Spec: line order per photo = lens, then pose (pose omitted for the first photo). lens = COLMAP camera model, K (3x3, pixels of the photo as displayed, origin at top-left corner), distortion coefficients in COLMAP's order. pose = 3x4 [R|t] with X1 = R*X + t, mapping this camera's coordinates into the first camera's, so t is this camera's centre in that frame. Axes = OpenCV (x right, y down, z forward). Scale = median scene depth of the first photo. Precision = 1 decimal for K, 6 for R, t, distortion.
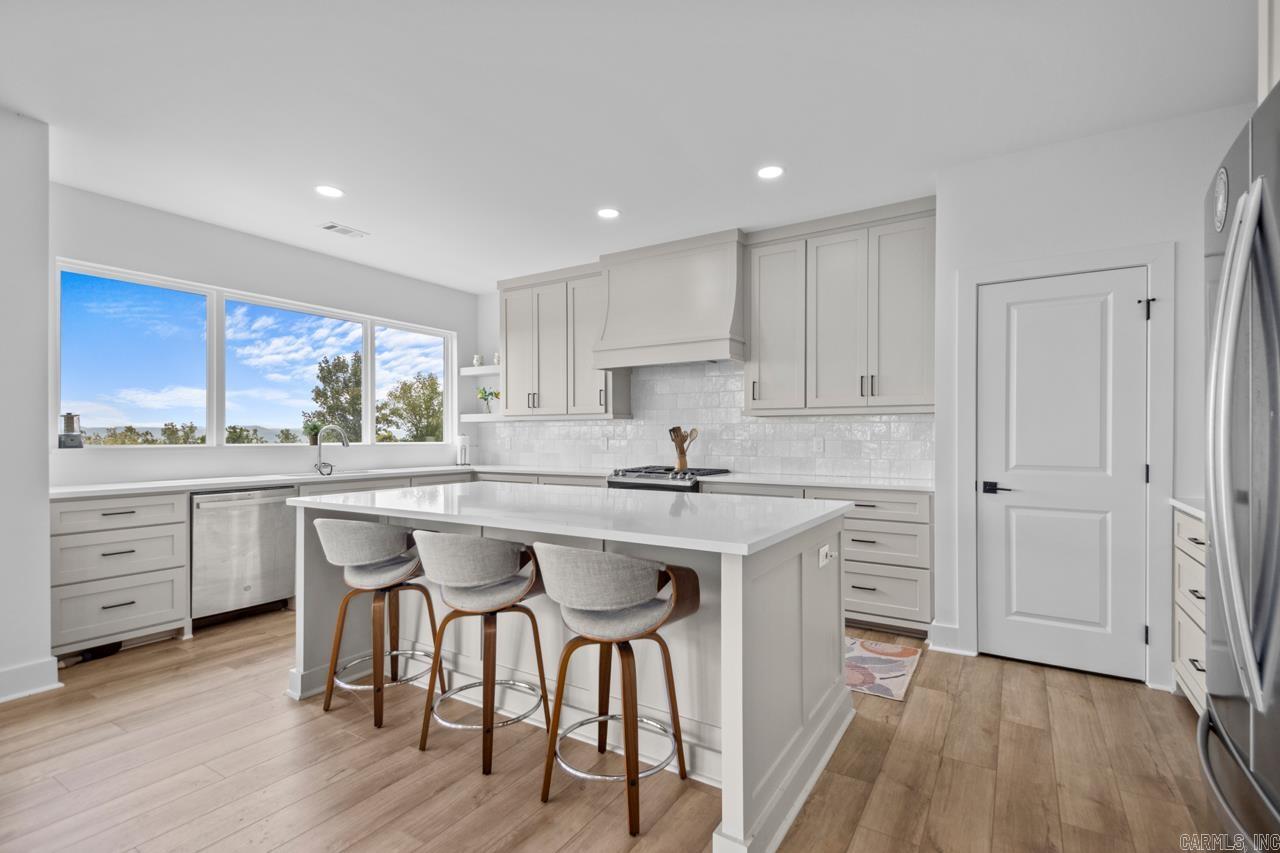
lens RADIAL K [[602.2, 0, 641.5], [0, 602.2, 433.2], [0, 0, 1]] dist [0.032599, -0.015955]
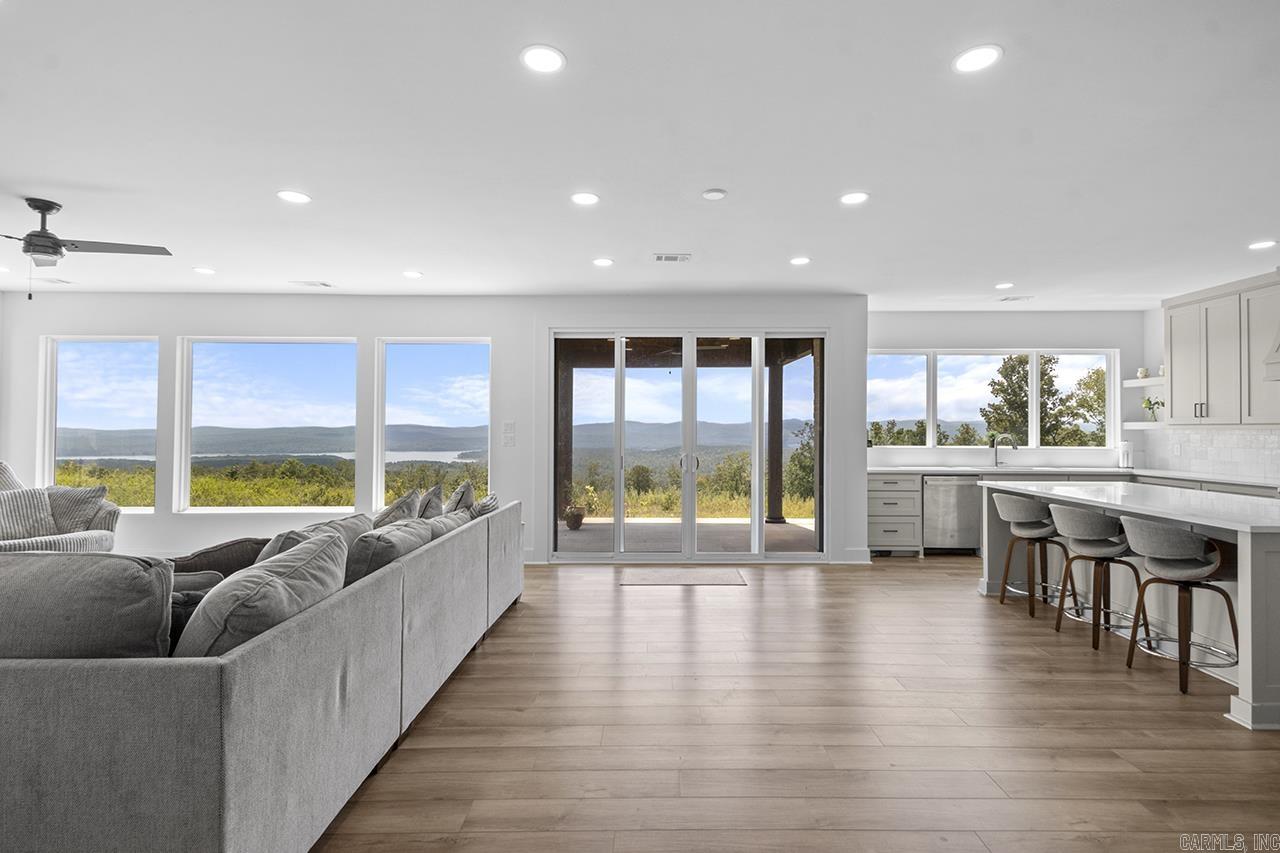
lens RADIAL K [[606.2, 0, 645.8], [0, 606.2, 416.9], [0, 0, 1]] dist [0.001501, -0.000427]
pose [[0.527917, -0.012621, -0.849202, 0.274639], [0.000683, 0.999896, -0.014437, -0.037205], [0.849296, 0.007041, 0.527870, -0.505389]]
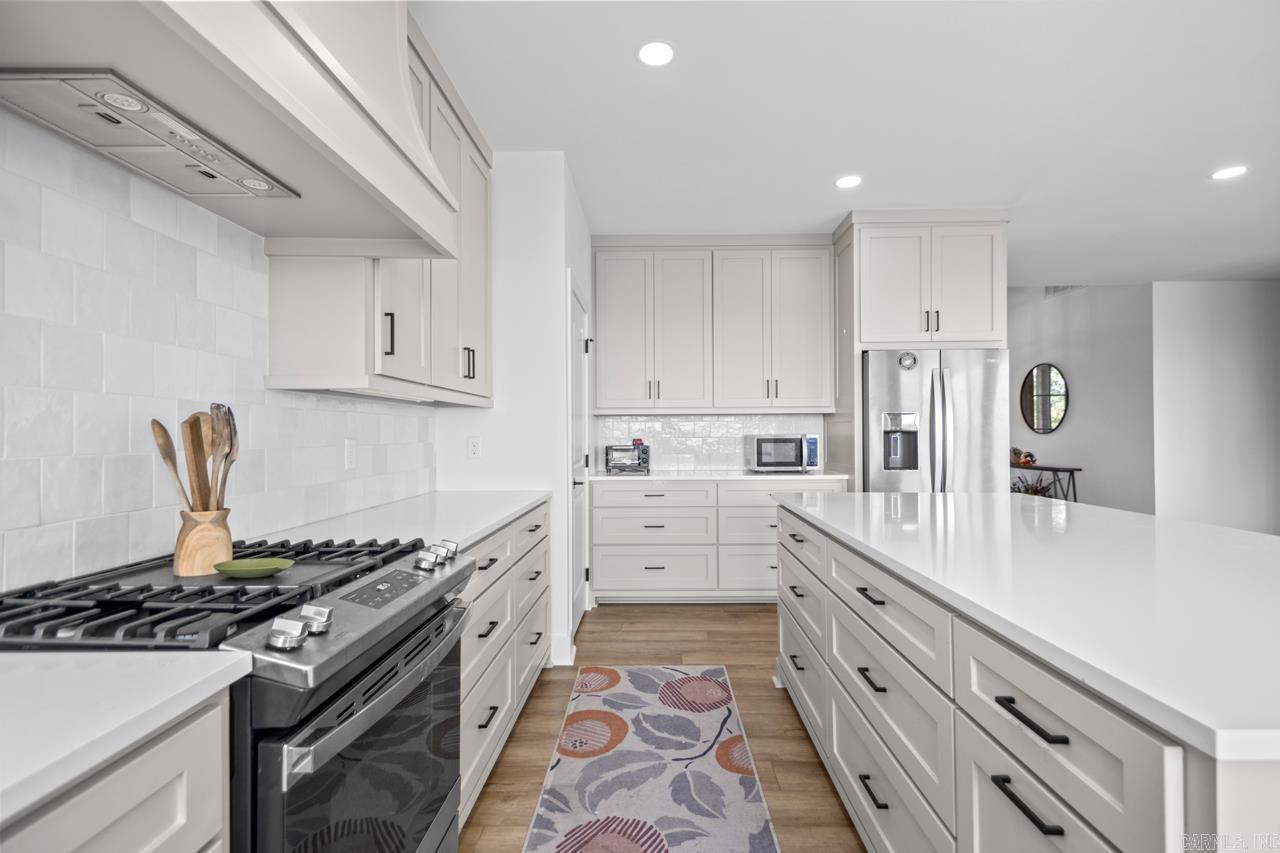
lens RADIAL K [[602.2, 0, 641.5], [0, 602.2, 433.2], [0, 0, 1]] dist [0.032599, -0.015955]
pose [[-0.535345, 0.005536, 0.844616, -0.291078], [0.003110, 0.999985, -0.004583, 0.005247], [-0.844628, 0.000174, -0.535354, 1.120880]]
